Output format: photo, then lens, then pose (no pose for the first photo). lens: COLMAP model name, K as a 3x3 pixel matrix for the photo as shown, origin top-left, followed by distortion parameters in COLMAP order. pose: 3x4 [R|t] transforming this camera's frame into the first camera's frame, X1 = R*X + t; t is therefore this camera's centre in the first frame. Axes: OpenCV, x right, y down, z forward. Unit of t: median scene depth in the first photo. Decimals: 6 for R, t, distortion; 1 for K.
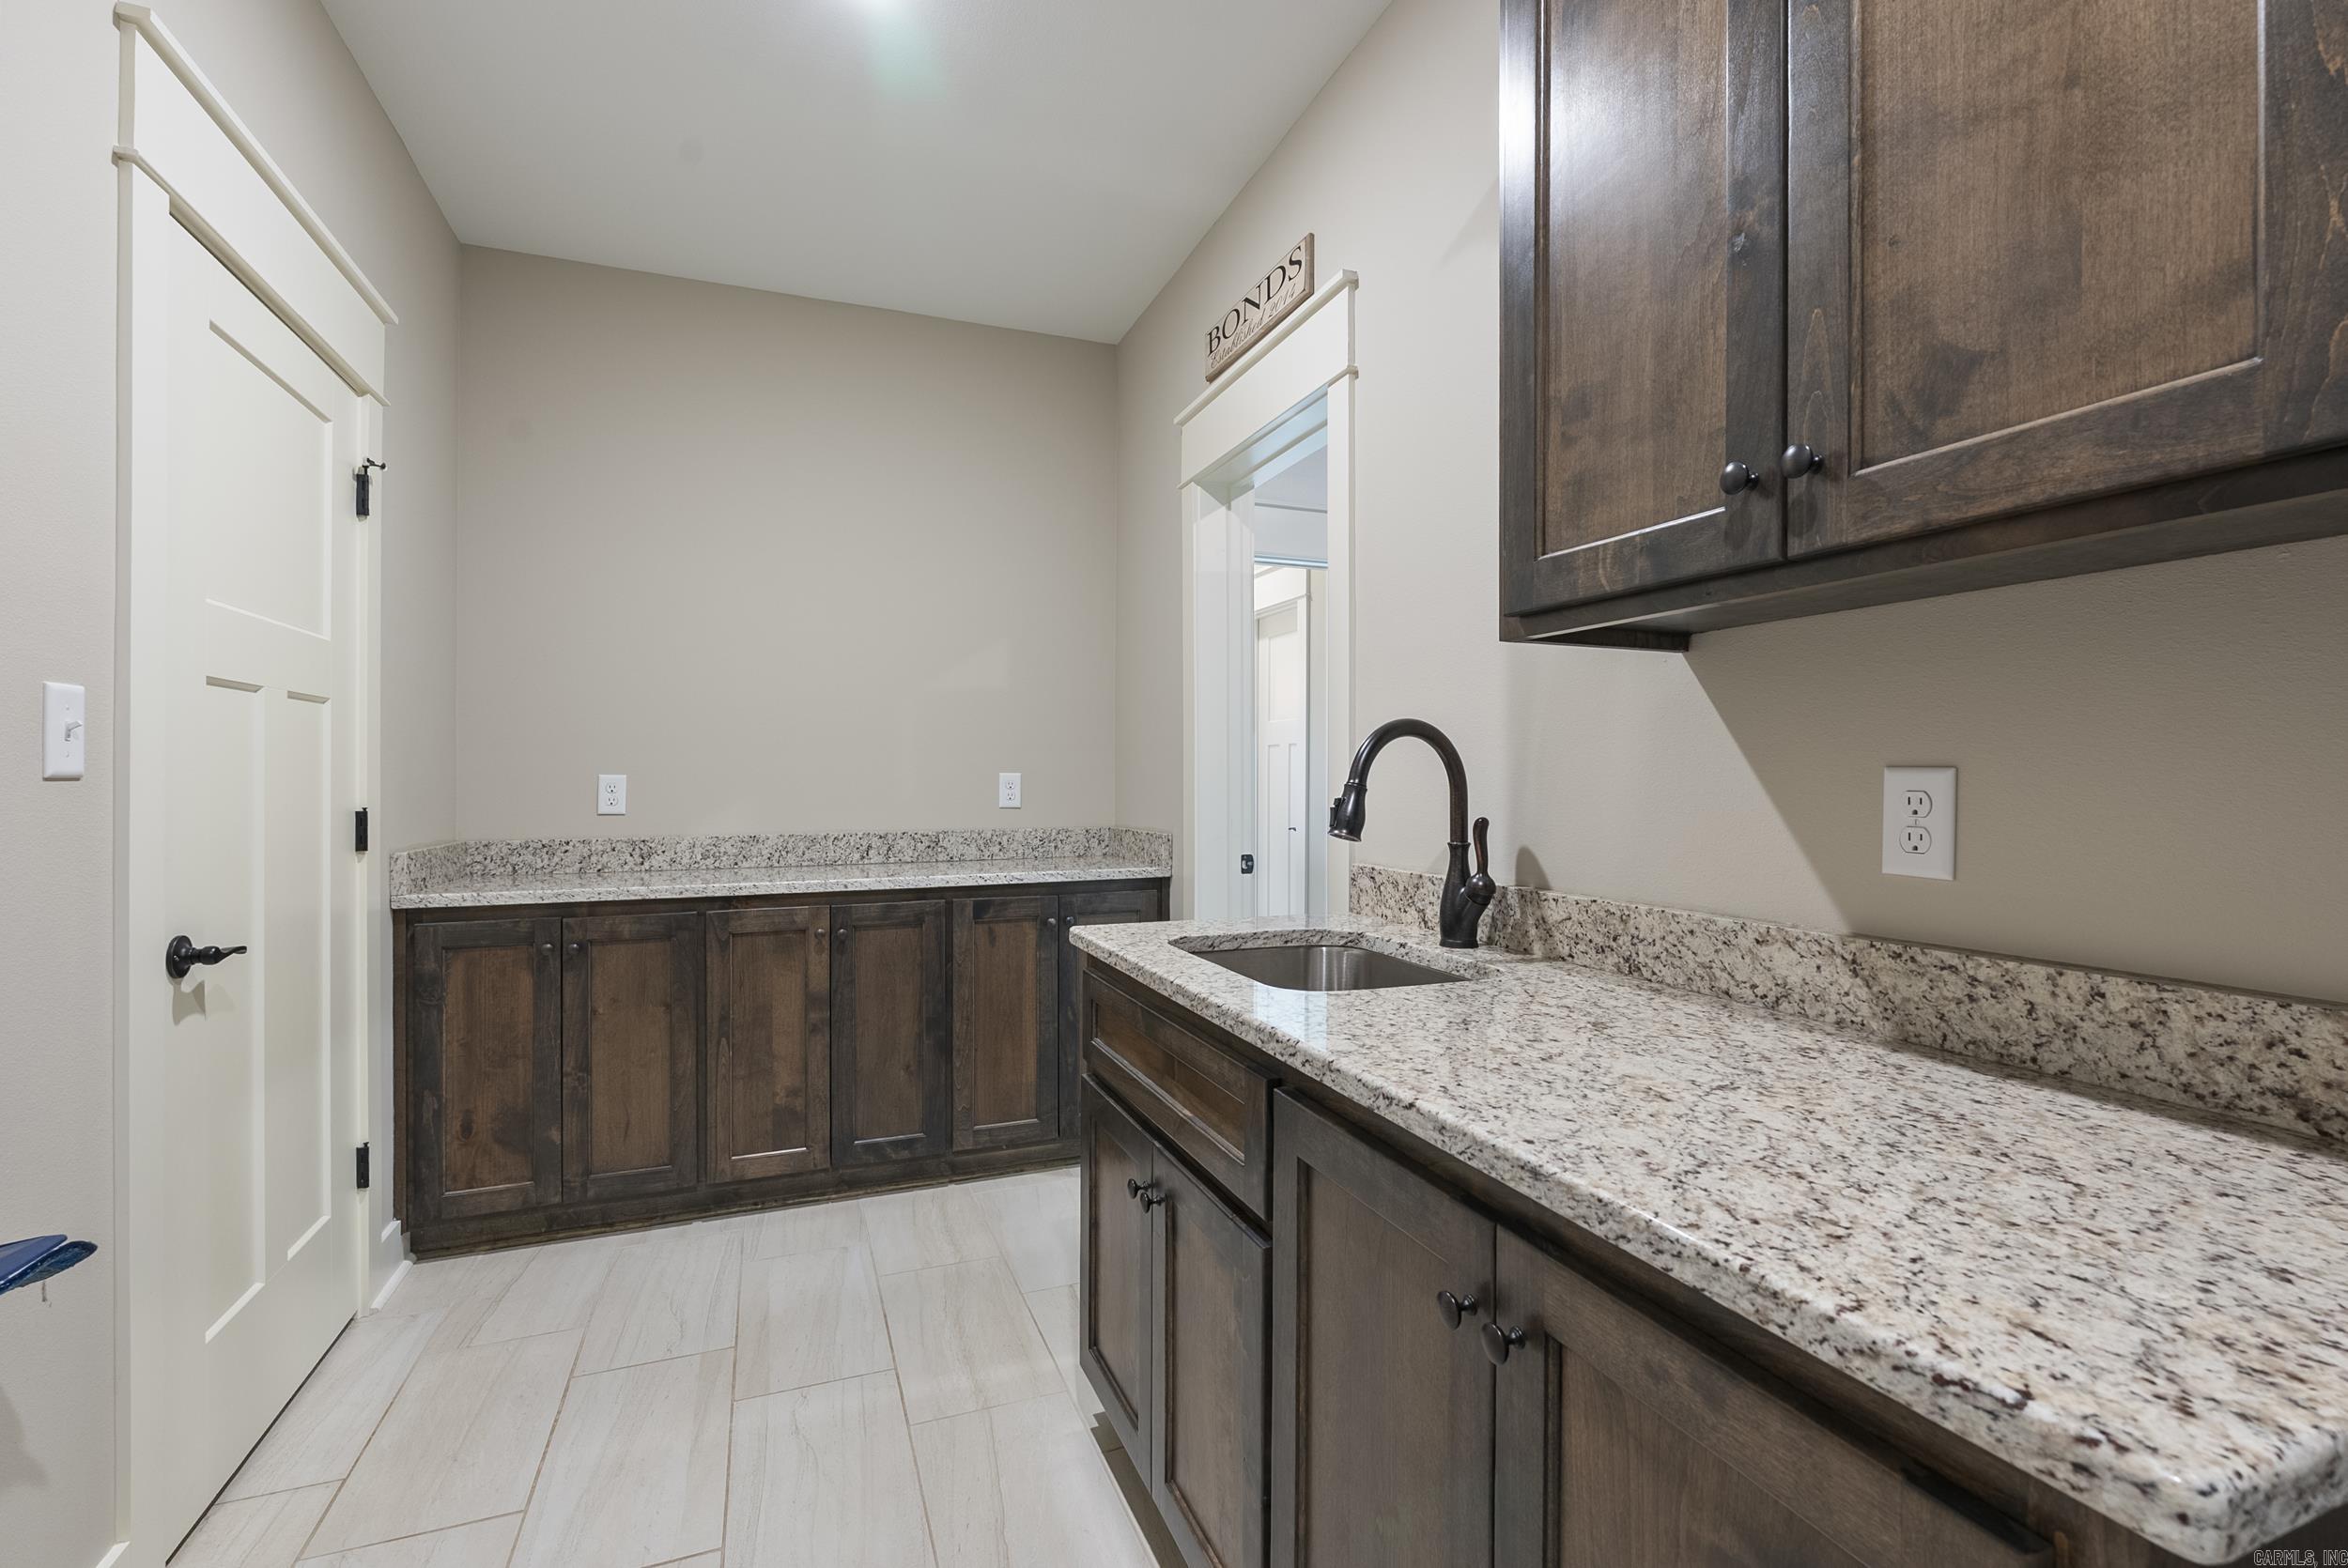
lens RADIAL K [[1036.8, 0, 1178.3], [0, 1036.8, 773.9], [0, 0, 1]] dist [-0.004865, -0.000691]
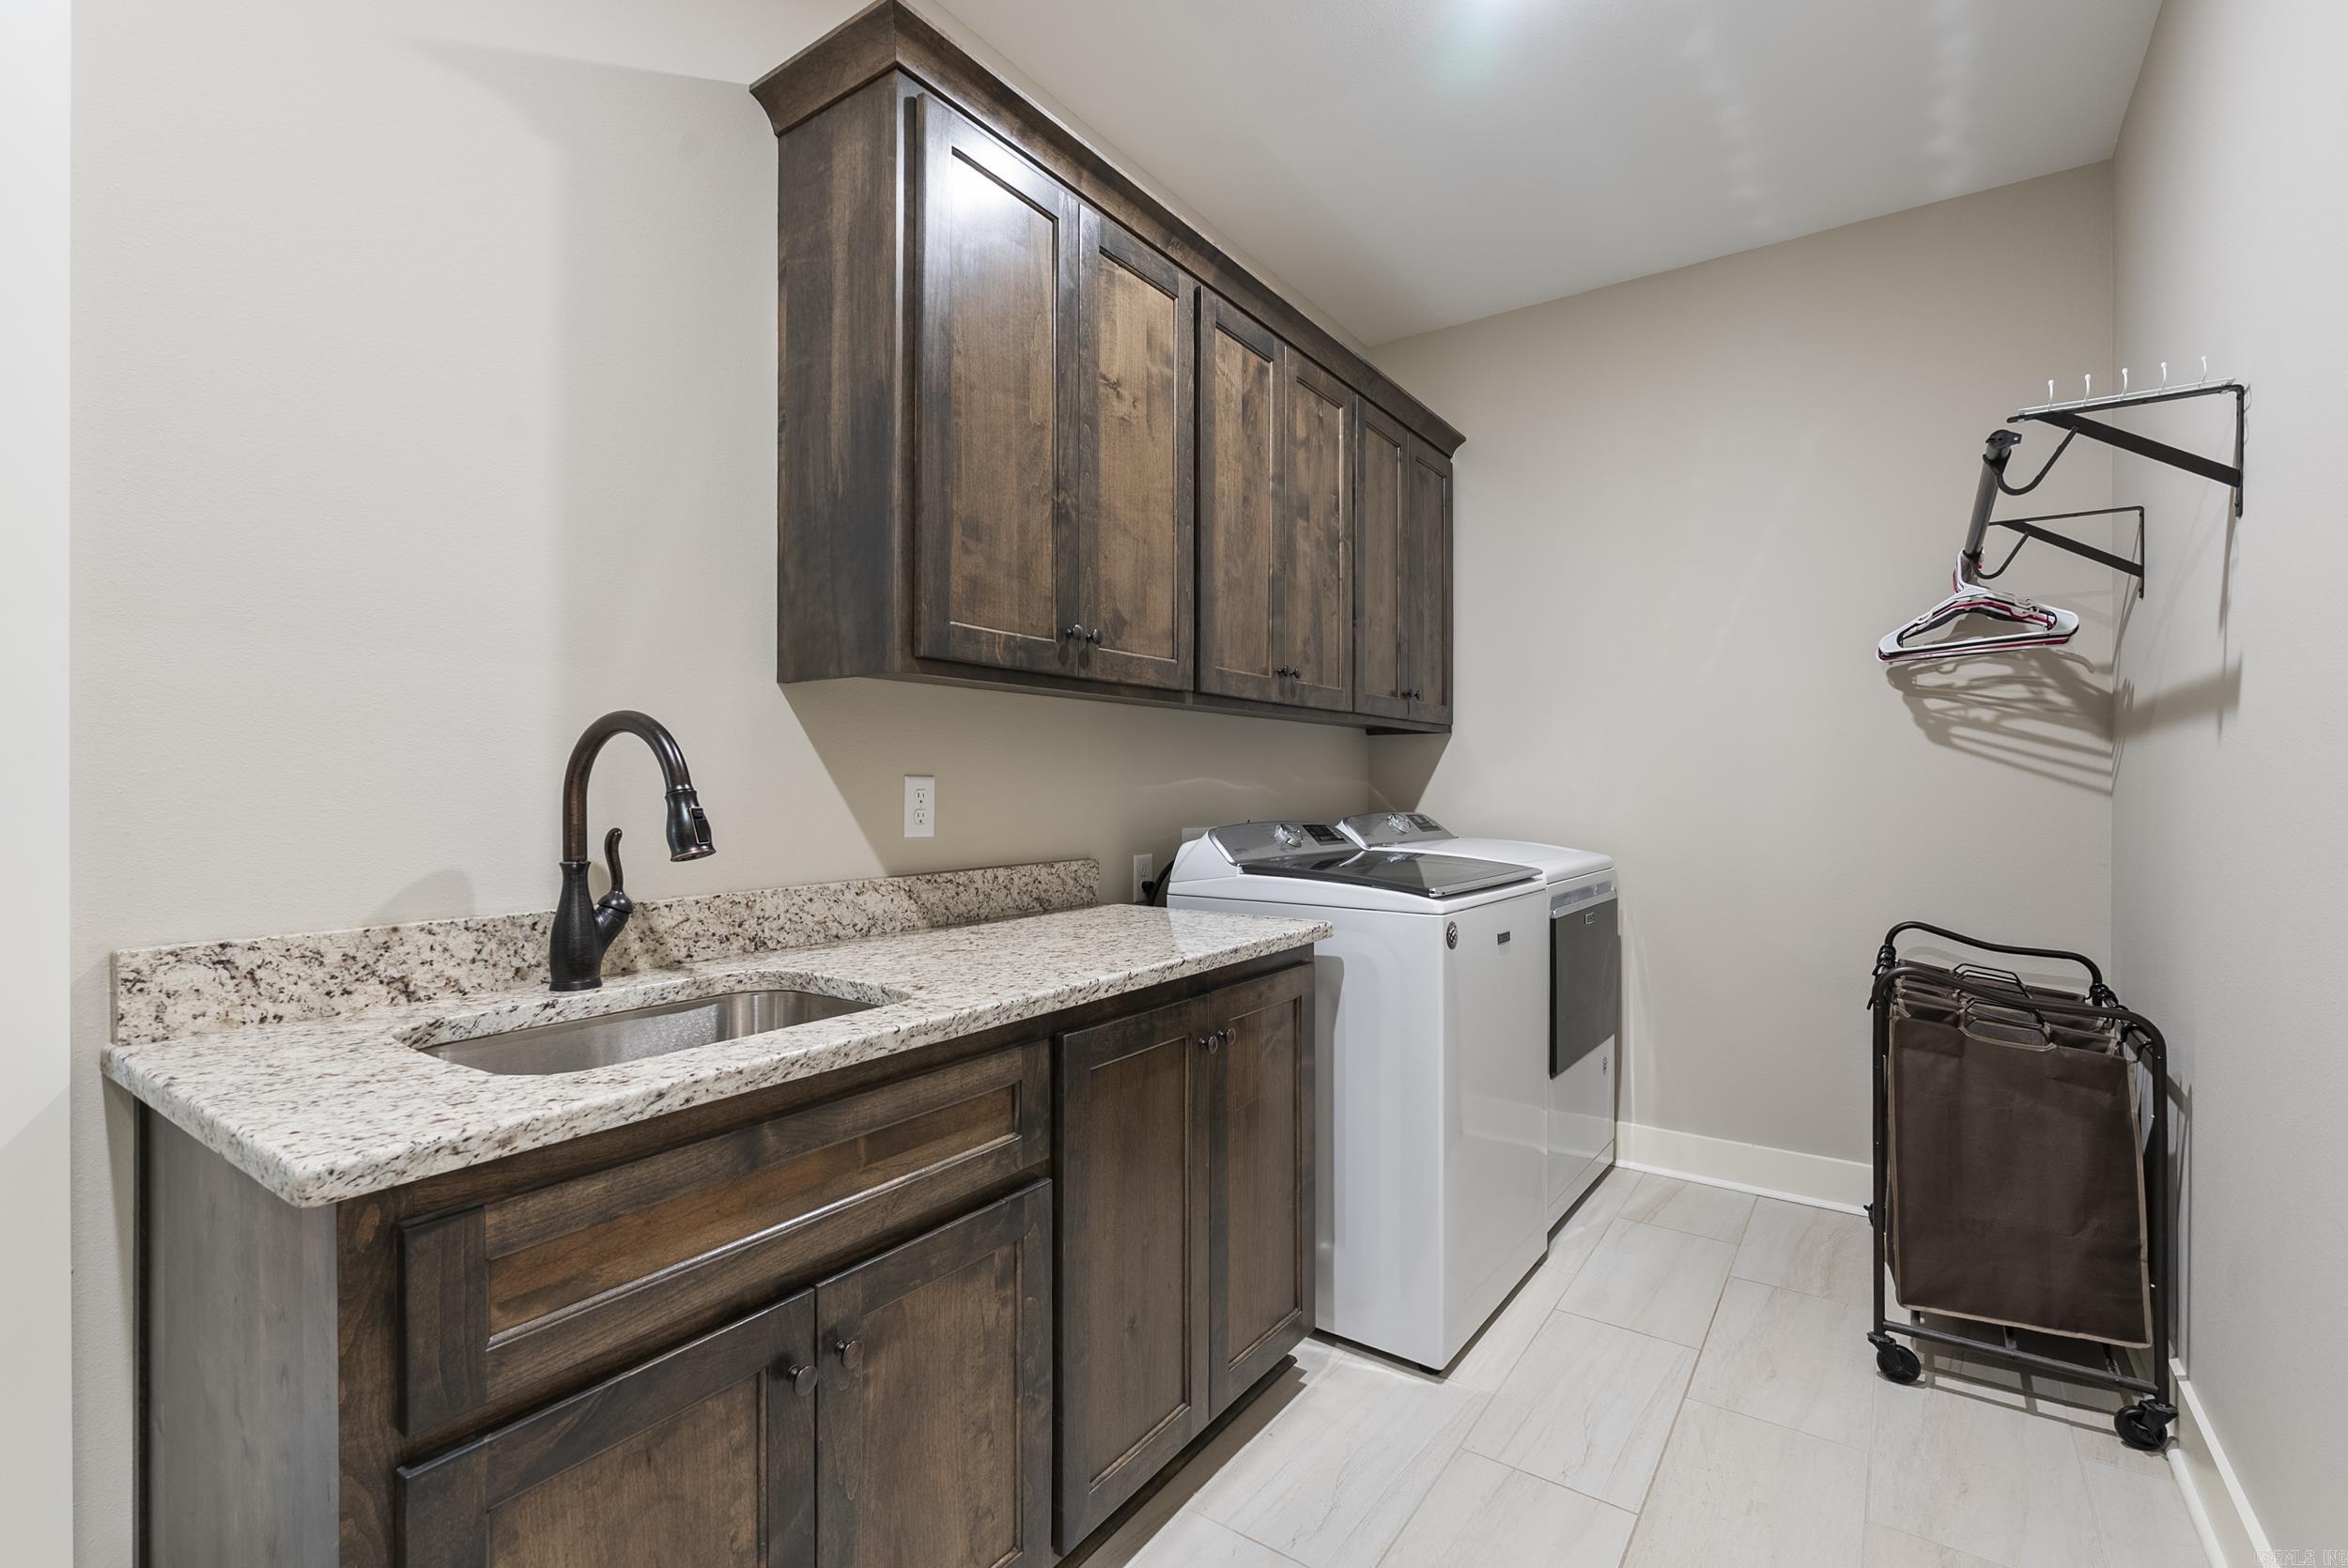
lens RADIAL K [[1036.8, 0, 1179.3], [0, 1036.8, 786.2], [0, 0, 1]] dist [-0.004865, -0.000691]
pose [[-0.547782, -0.005118, 0.836605, -0.950645], [-0.002541, 0.999987, 0.004454, 0.001772], [-0.836617, 0.000314, -0.547788, 1.470535]]
